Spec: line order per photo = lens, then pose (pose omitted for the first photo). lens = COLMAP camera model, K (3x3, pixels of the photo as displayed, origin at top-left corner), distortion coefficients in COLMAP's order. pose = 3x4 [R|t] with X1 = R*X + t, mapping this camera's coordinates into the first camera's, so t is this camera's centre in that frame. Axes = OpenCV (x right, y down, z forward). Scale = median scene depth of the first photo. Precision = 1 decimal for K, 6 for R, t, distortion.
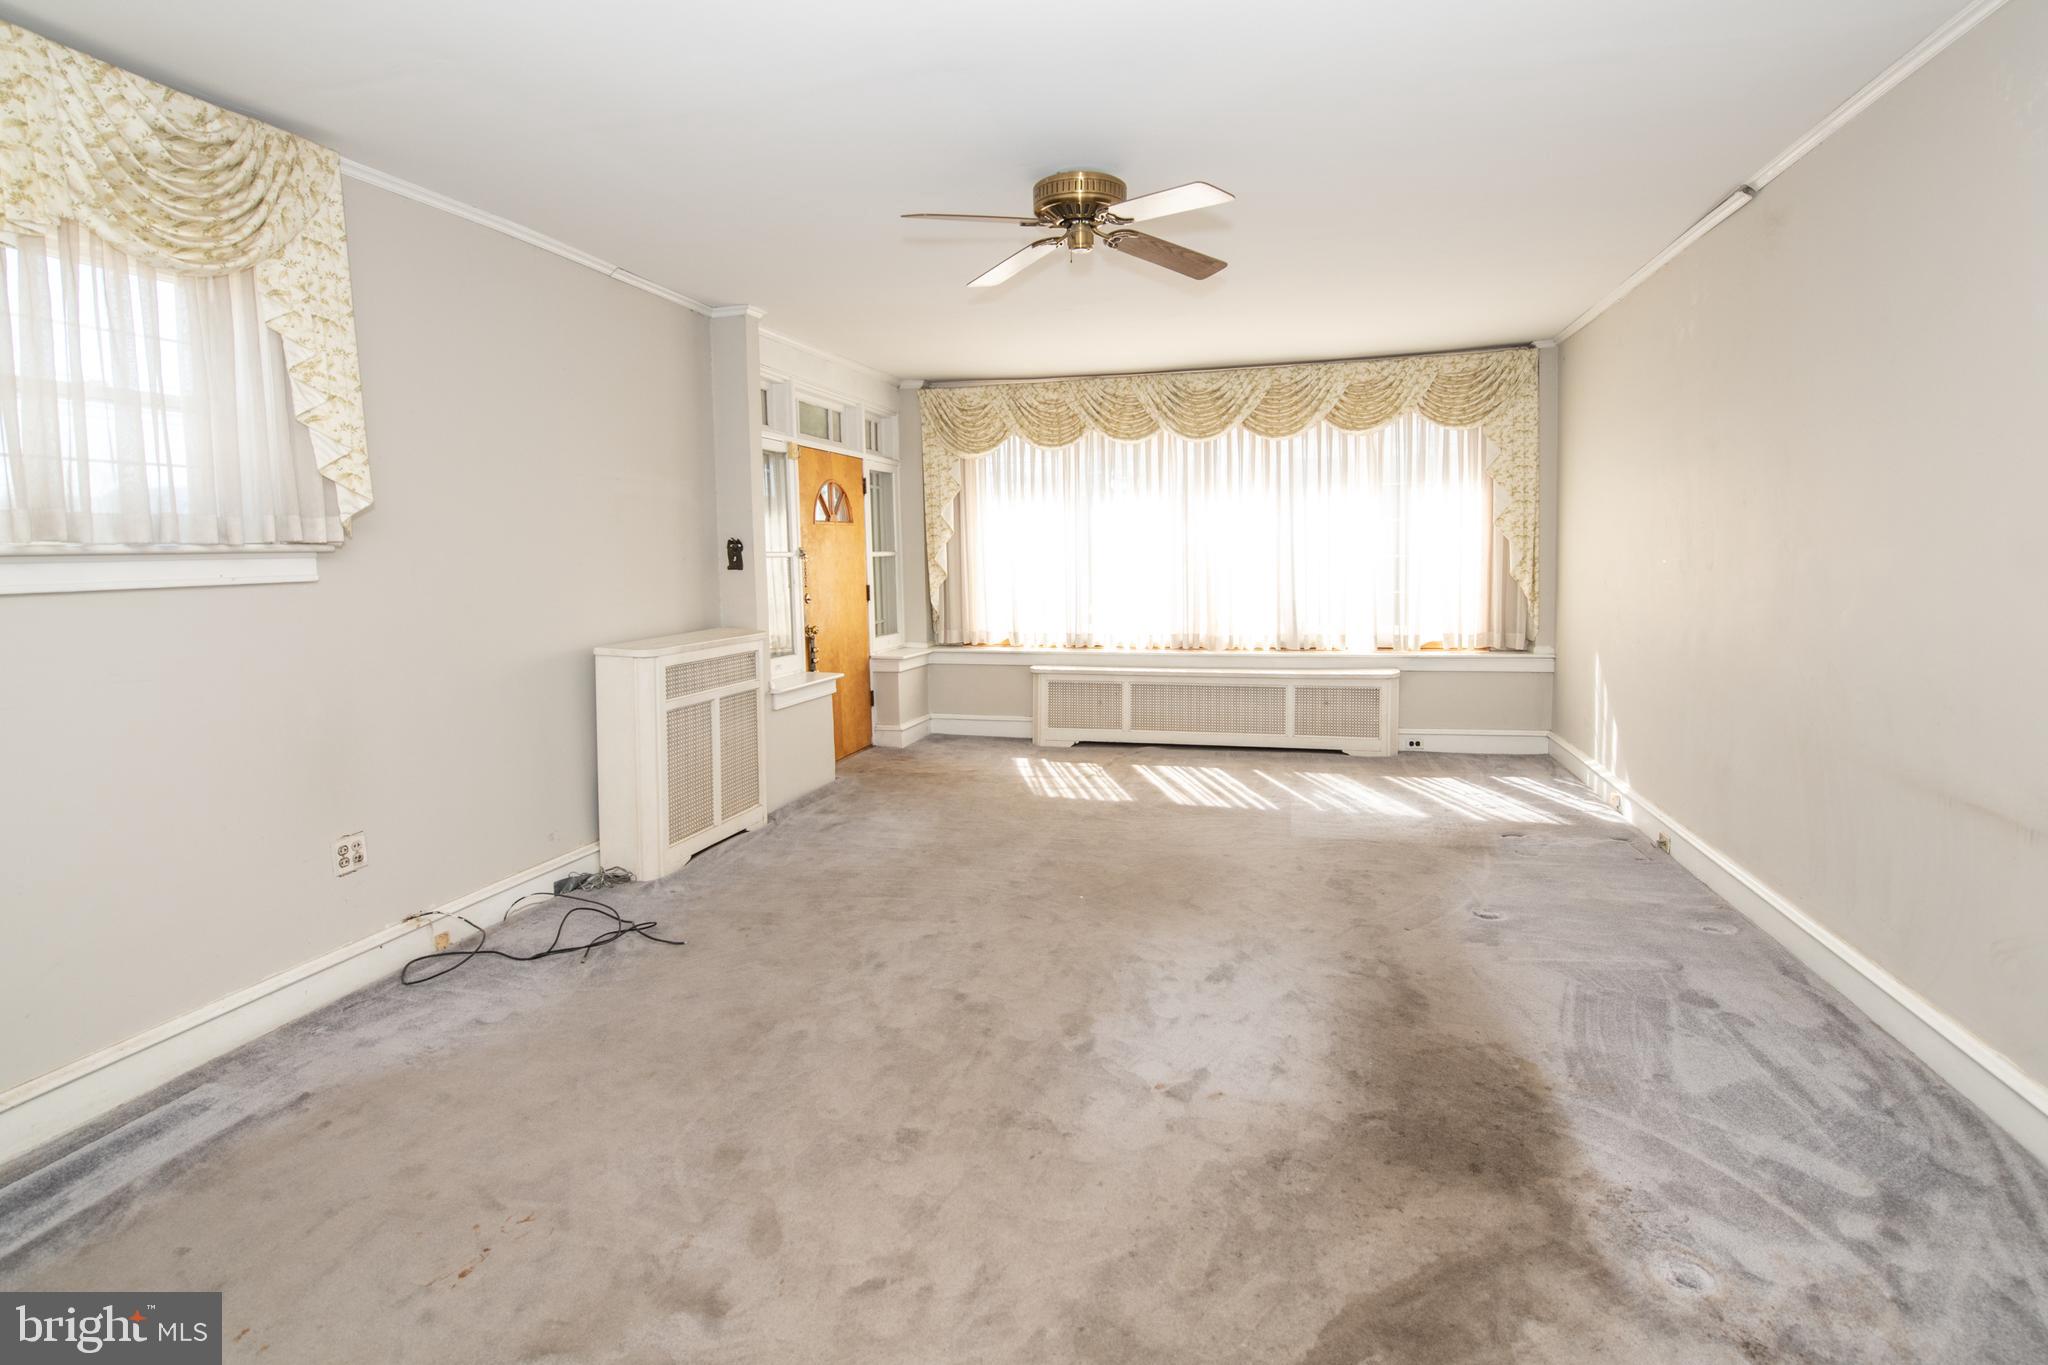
lens RADIAL K [[916.8, 0, 1044.5], [0, 916.8, 613.2], [0, 0, 1]] dist [-0.010242, -0.004273]
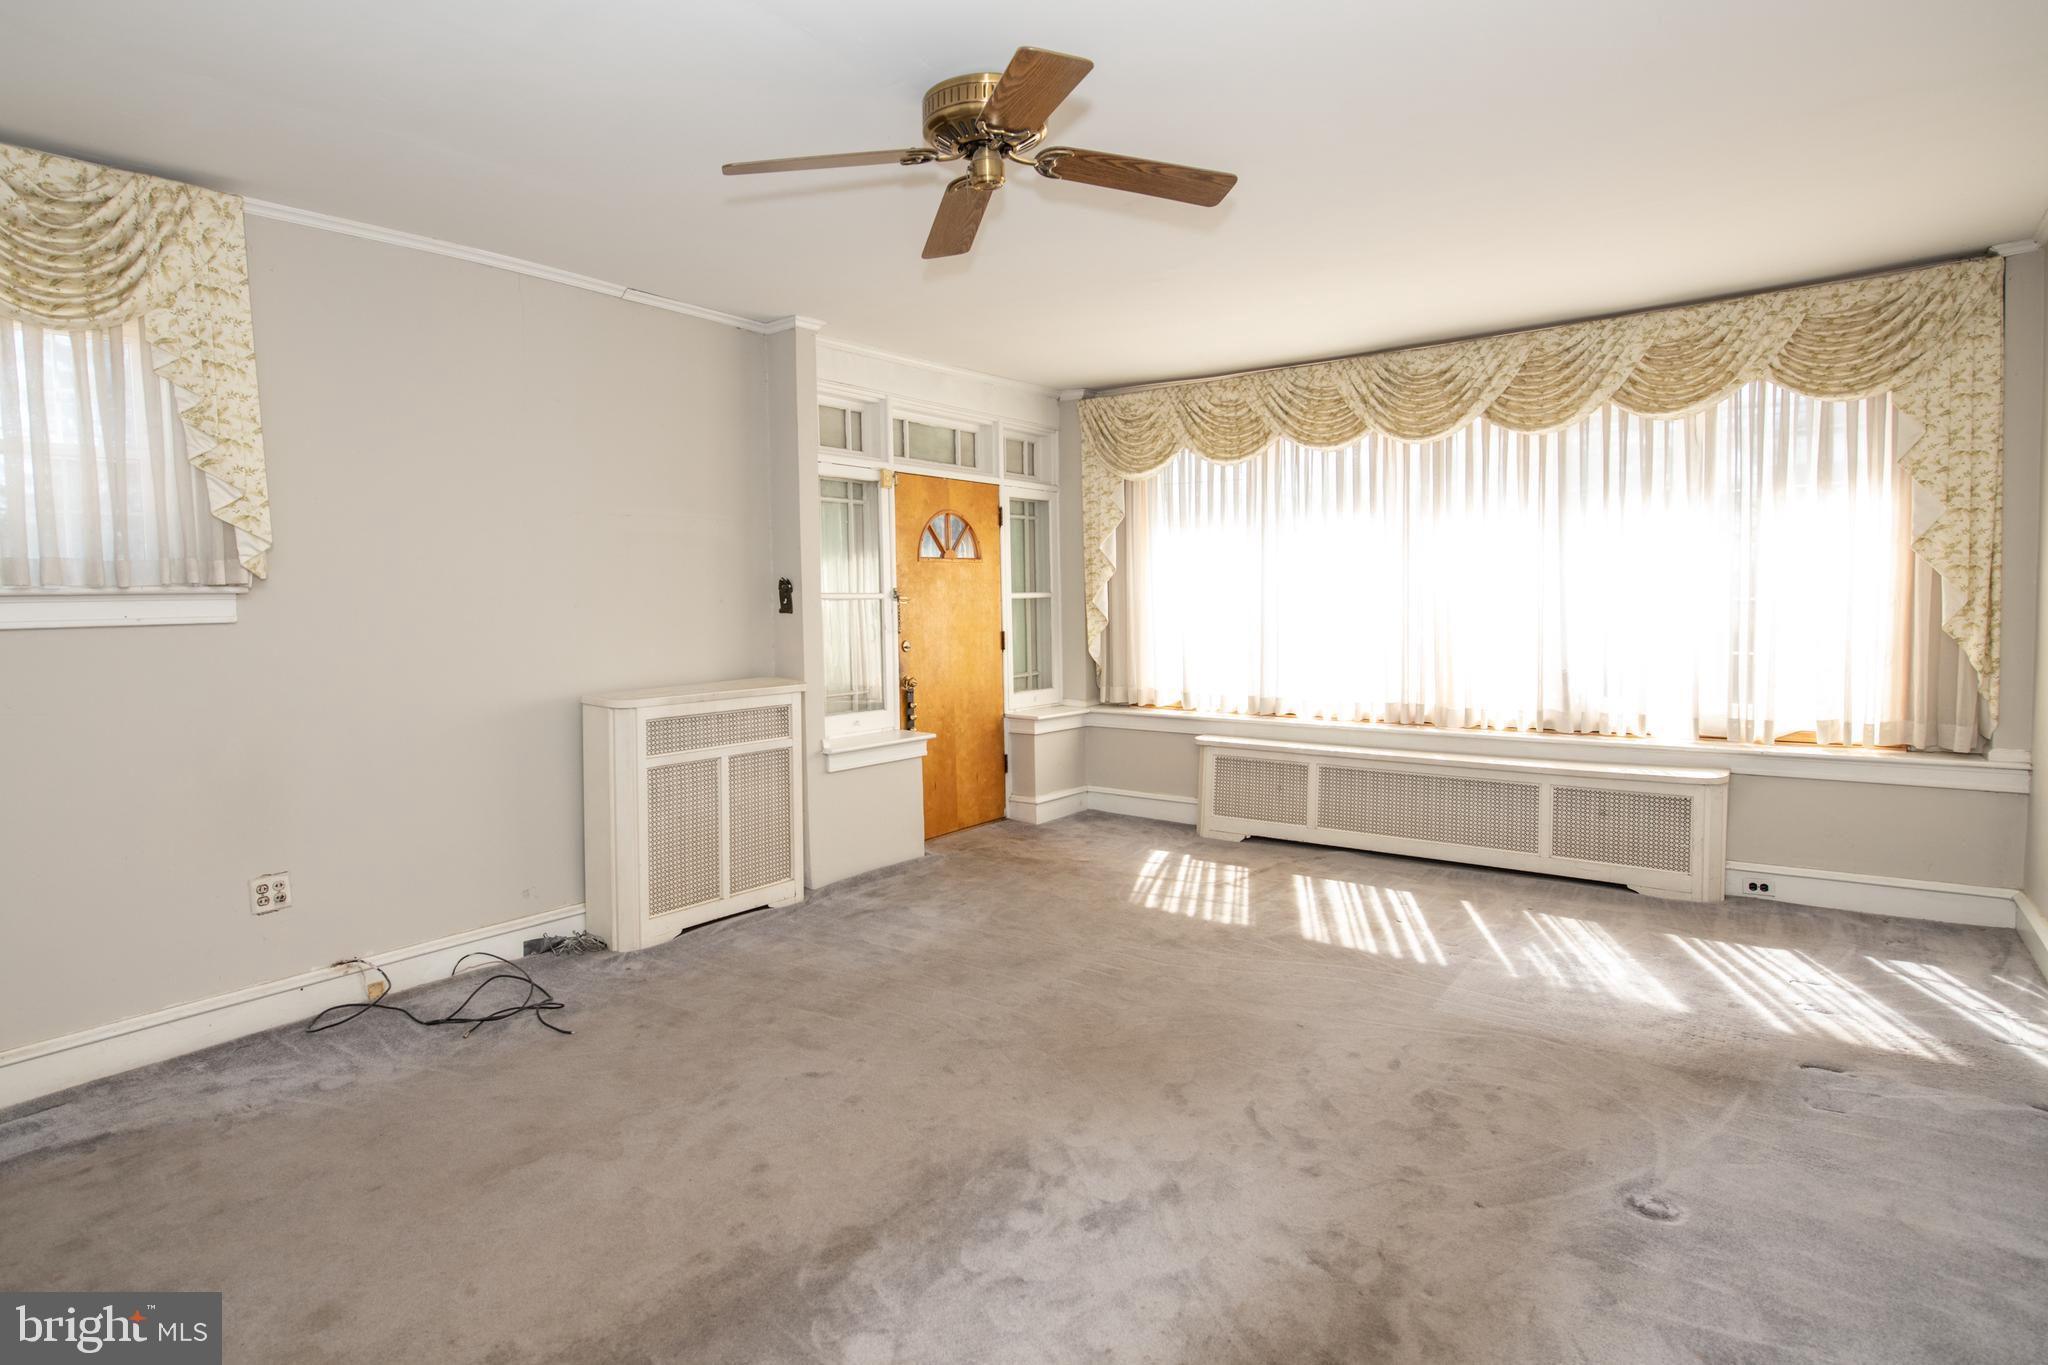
lens RADIAL K [[1018.1, 0, 1007.8], [0, 1018.1, 652.0], [0, 0, 1]] dist [-0.010623, -0.000164]
pose [[0.921158, 0.021973, -0.388568, 0.215524], [-0.025226, 0.999676, -0.003271, -0.010051], [0.388371, 0.012815, 0.921414, 0.144458]]
